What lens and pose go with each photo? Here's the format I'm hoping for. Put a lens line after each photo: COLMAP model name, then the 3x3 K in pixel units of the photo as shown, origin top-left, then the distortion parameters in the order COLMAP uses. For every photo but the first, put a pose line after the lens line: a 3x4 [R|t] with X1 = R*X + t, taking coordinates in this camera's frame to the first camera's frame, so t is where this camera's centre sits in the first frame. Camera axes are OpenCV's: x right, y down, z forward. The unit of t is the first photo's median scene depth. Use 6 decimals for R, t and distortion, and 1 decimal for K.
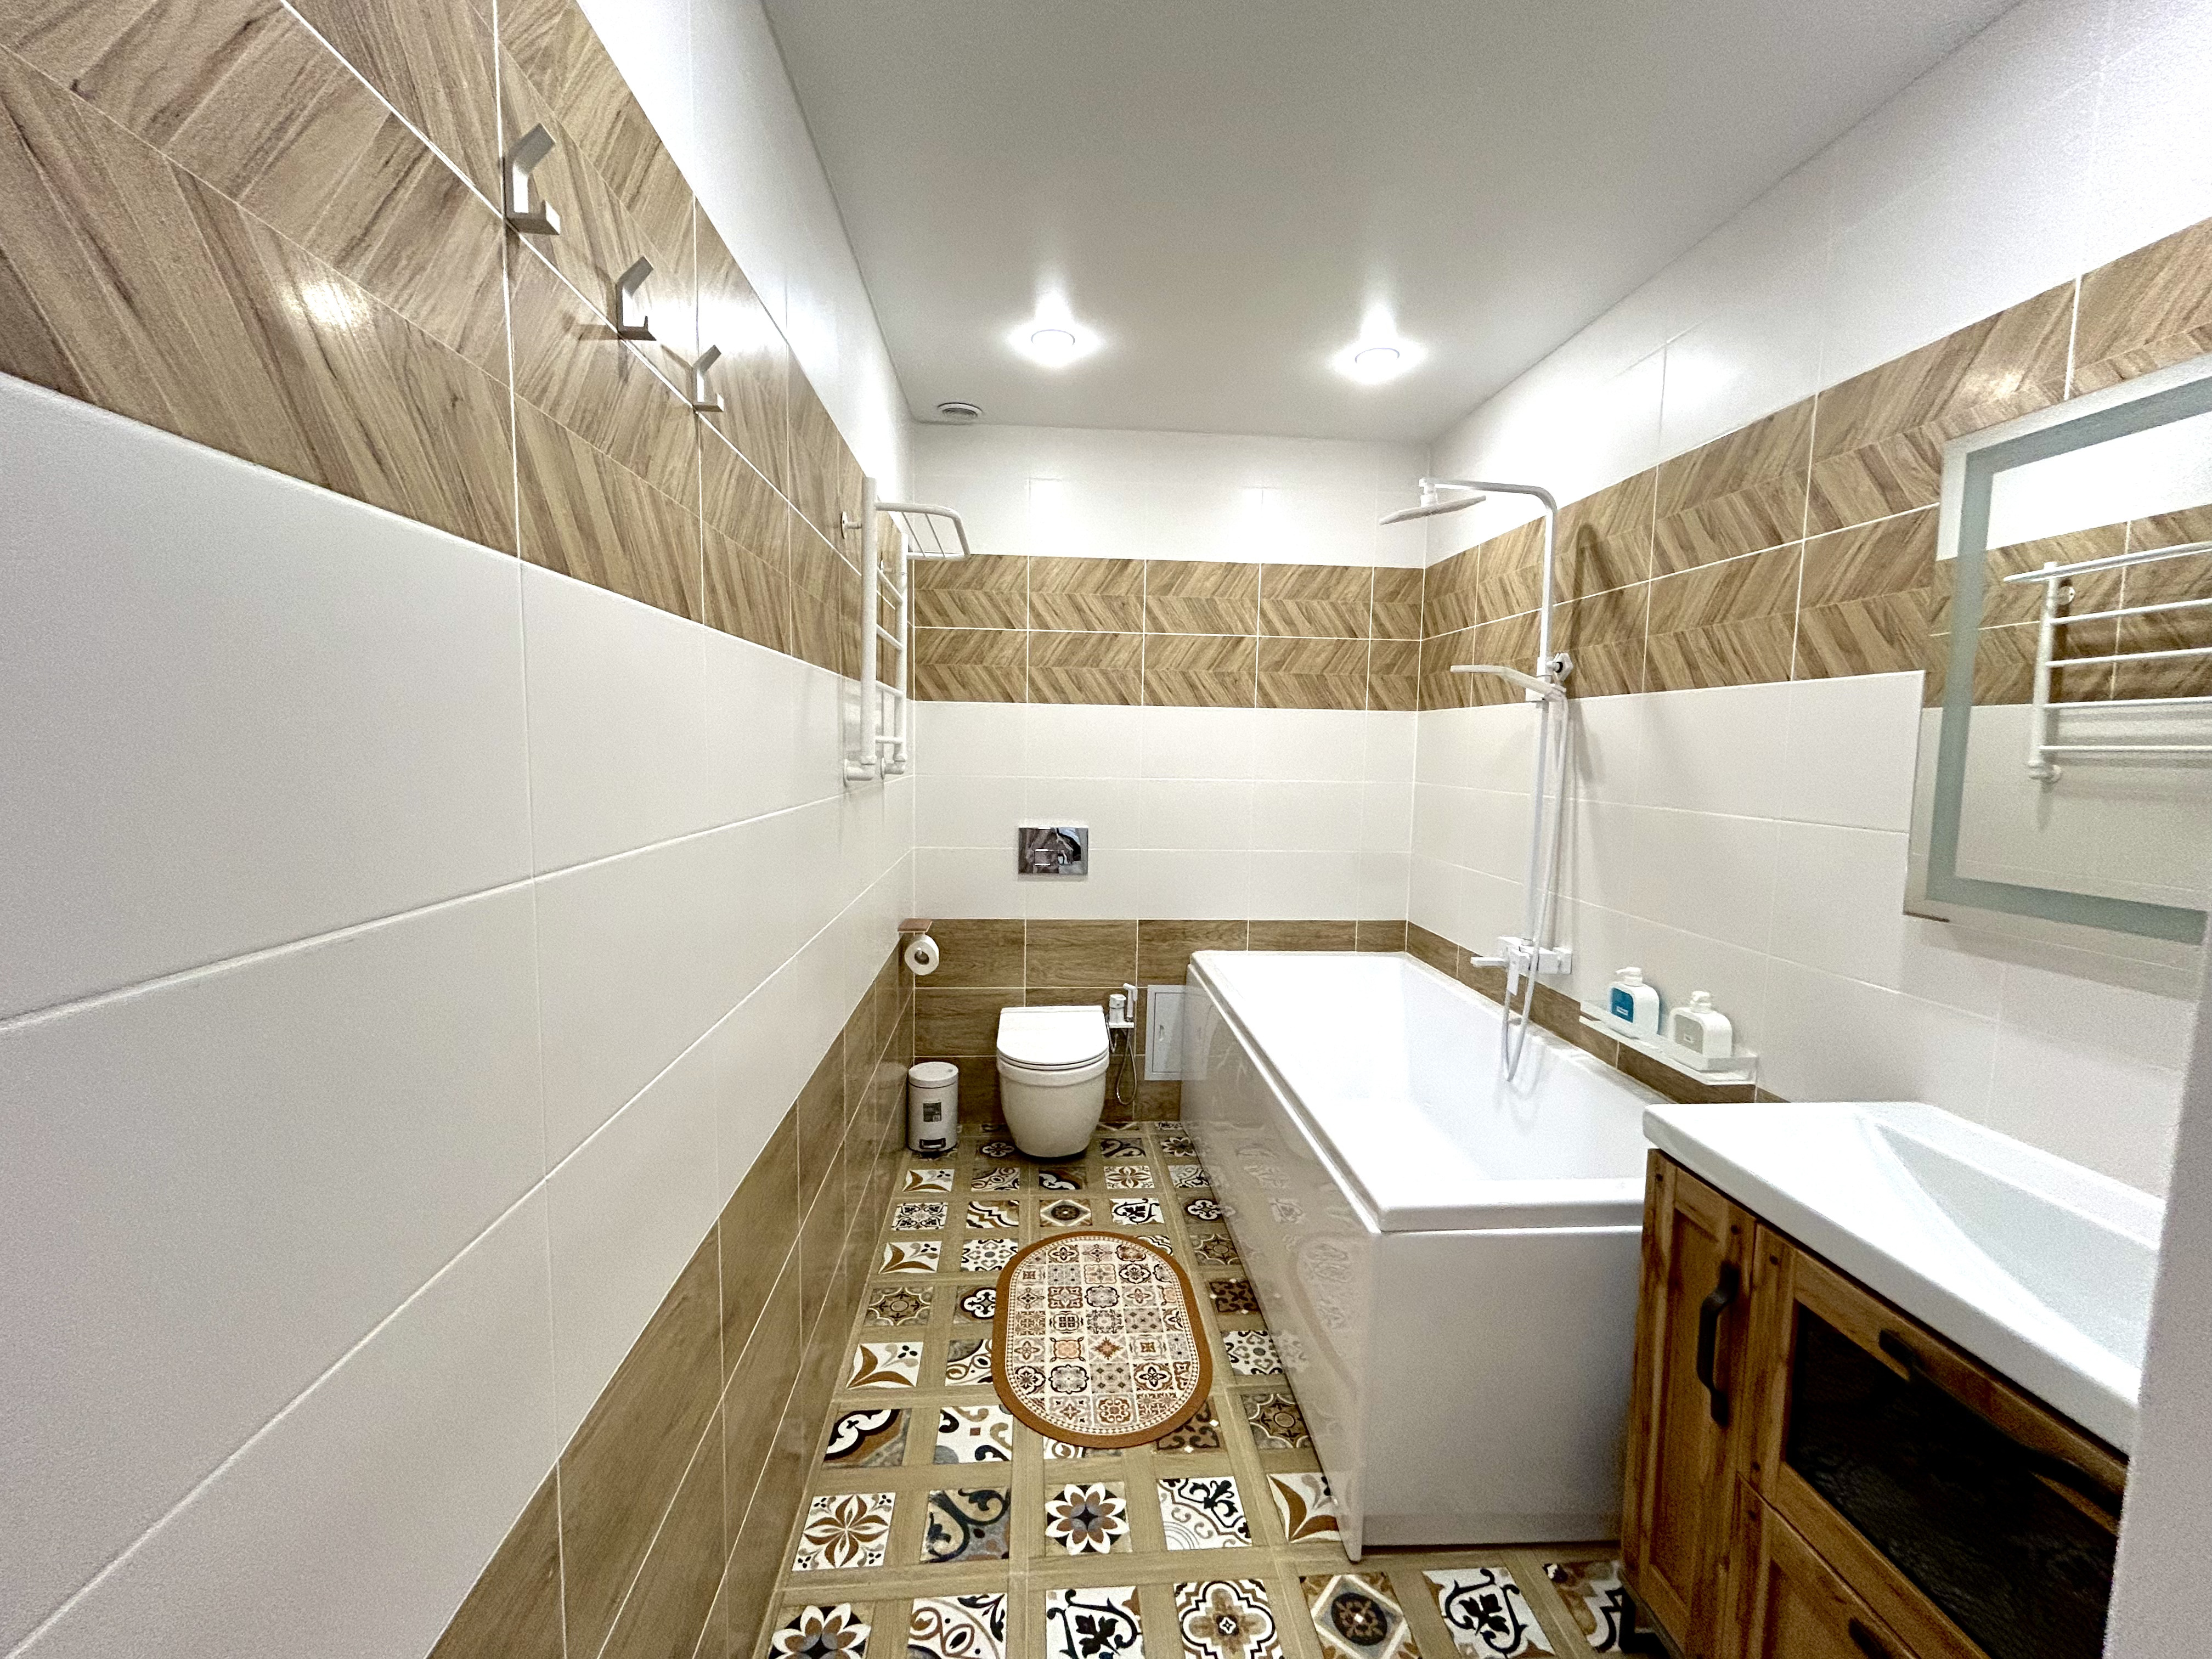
lens RADIAL K [[897.5, 0, 1101.0], [0, 897.5, 828.4], [0, 0, 1]] dist [0.000295, -0.000273]
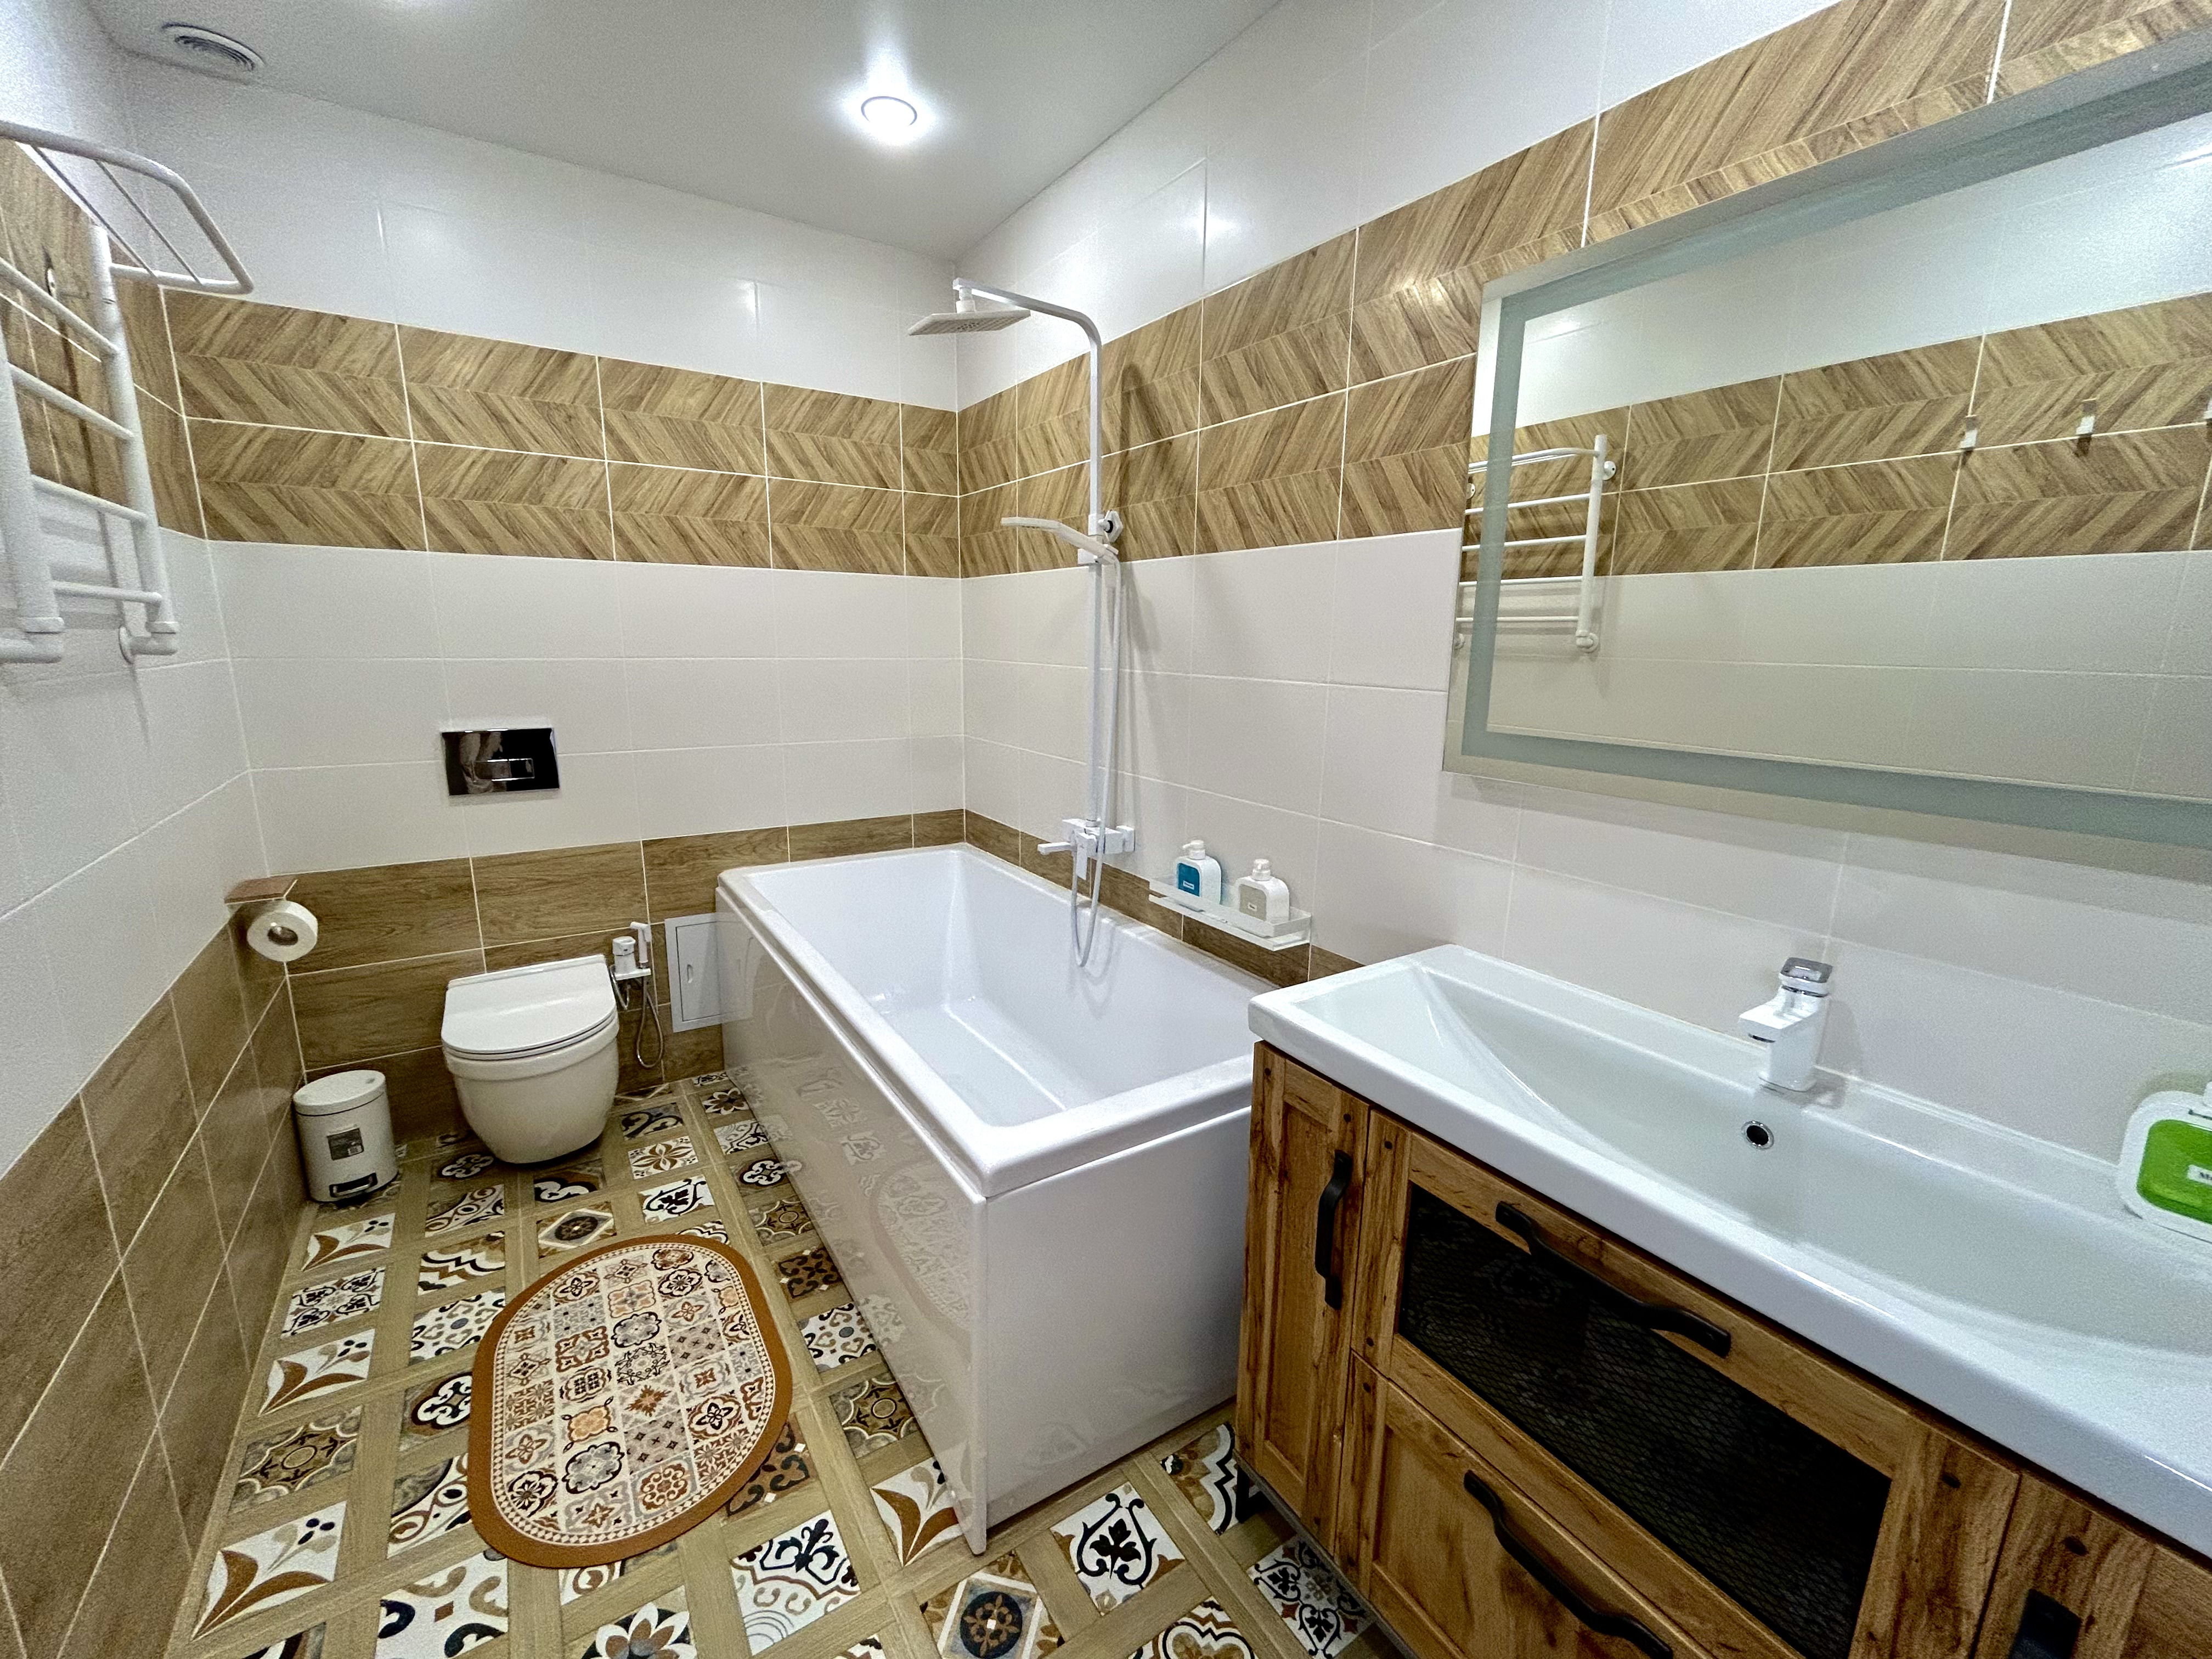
lens RADIAL K [[897.5, 0, 1101.0], [0, 897.5, 828.4], [0, 0, 1]] dist [0.000295, -0.000273]
pose [[0.874586, -0.105629, 0.473225, 0.034044], [0.044901, 0.989432, 0.137867, 0.000900], [-0.482787, -0.099328, 0.870086, 0.183897]]
